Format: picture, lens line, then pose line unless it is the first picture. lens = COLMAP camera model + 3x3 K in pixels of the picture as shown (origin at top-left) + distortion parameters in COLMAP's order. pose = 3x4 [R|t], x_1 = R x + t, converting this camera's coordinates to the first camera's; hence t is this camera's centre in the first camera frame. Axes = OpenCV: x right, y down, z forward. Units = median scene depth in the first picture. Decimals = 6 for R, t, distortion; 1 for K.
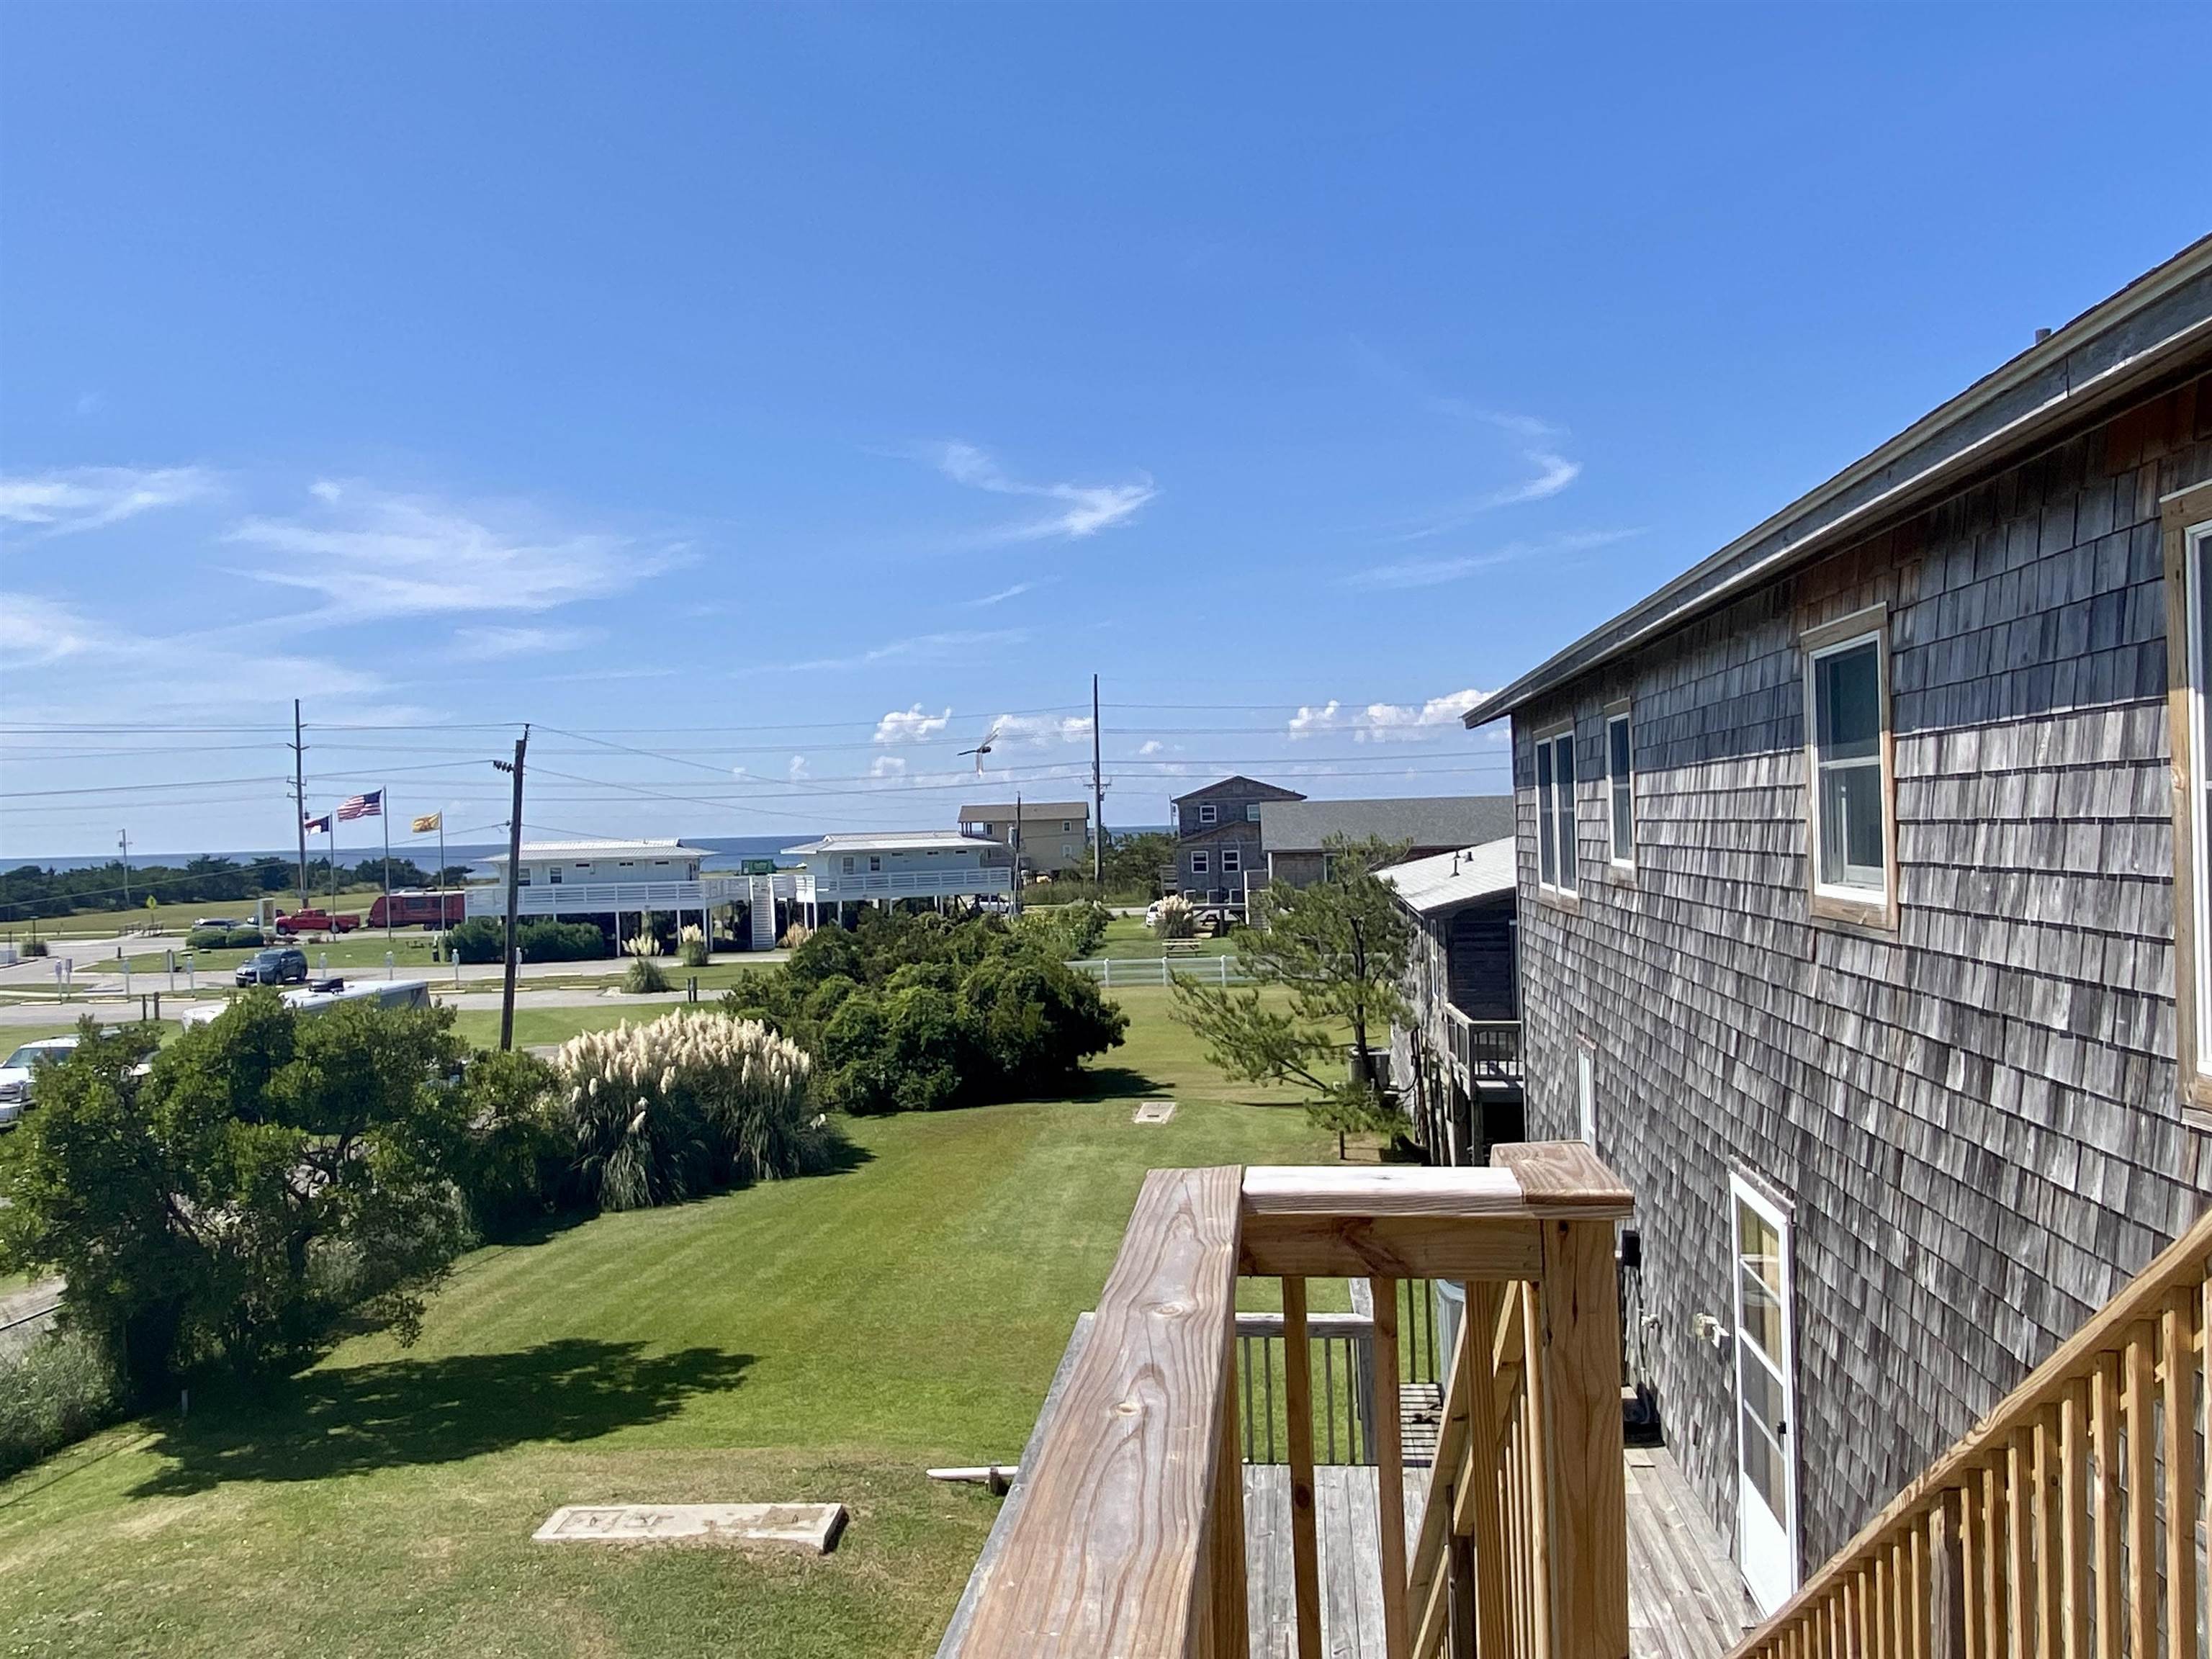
lens RADIAL K [[1620.2, 0, 1098.3], [0, 1620.2, 805.9], [0, 0, 1]] dist [0.077928, -0.091031]
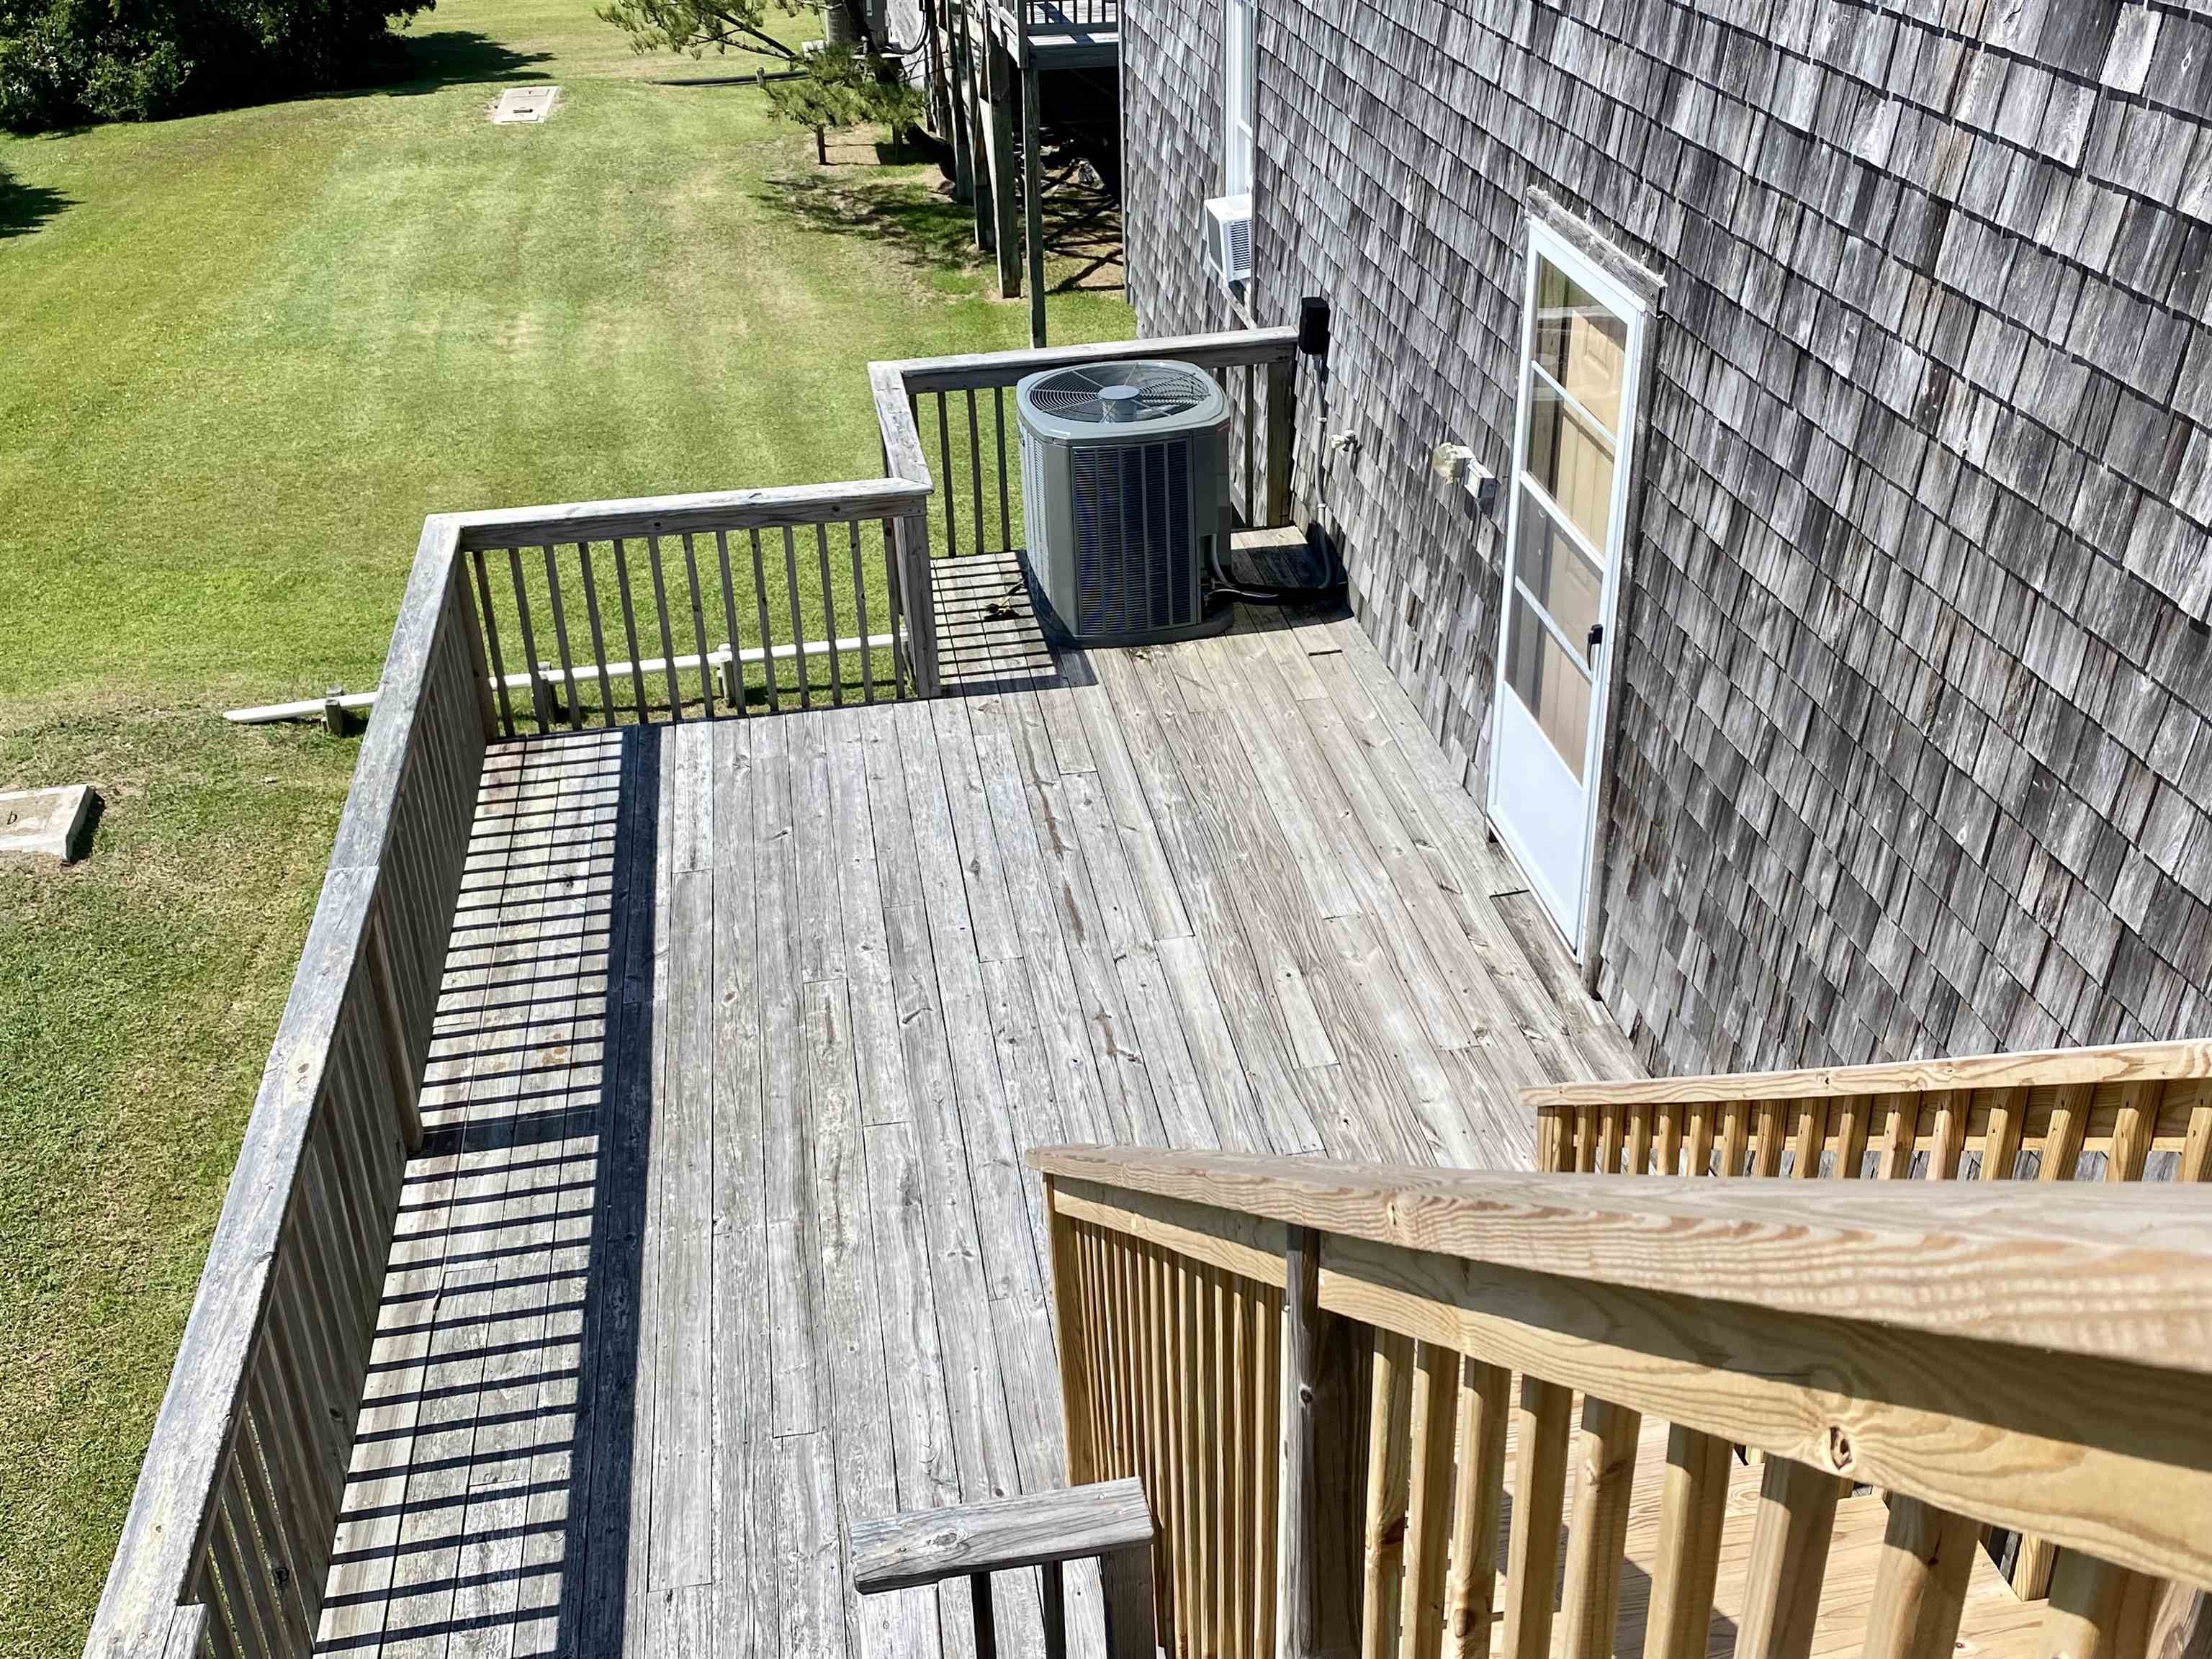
lens RADIAL K [[2301.5, 0, 1054.1], [0, 2301.5, 834.9], [0, 0, 1]] dist [0.017276, 0.000000]
pose [[0.968132, -0.119960, 0.219843, 0.006086], [-0.000776, 0.876378, 0.481623, 0.010061], [-0.250441, -0.466445, 0.848356, 0.120382]]
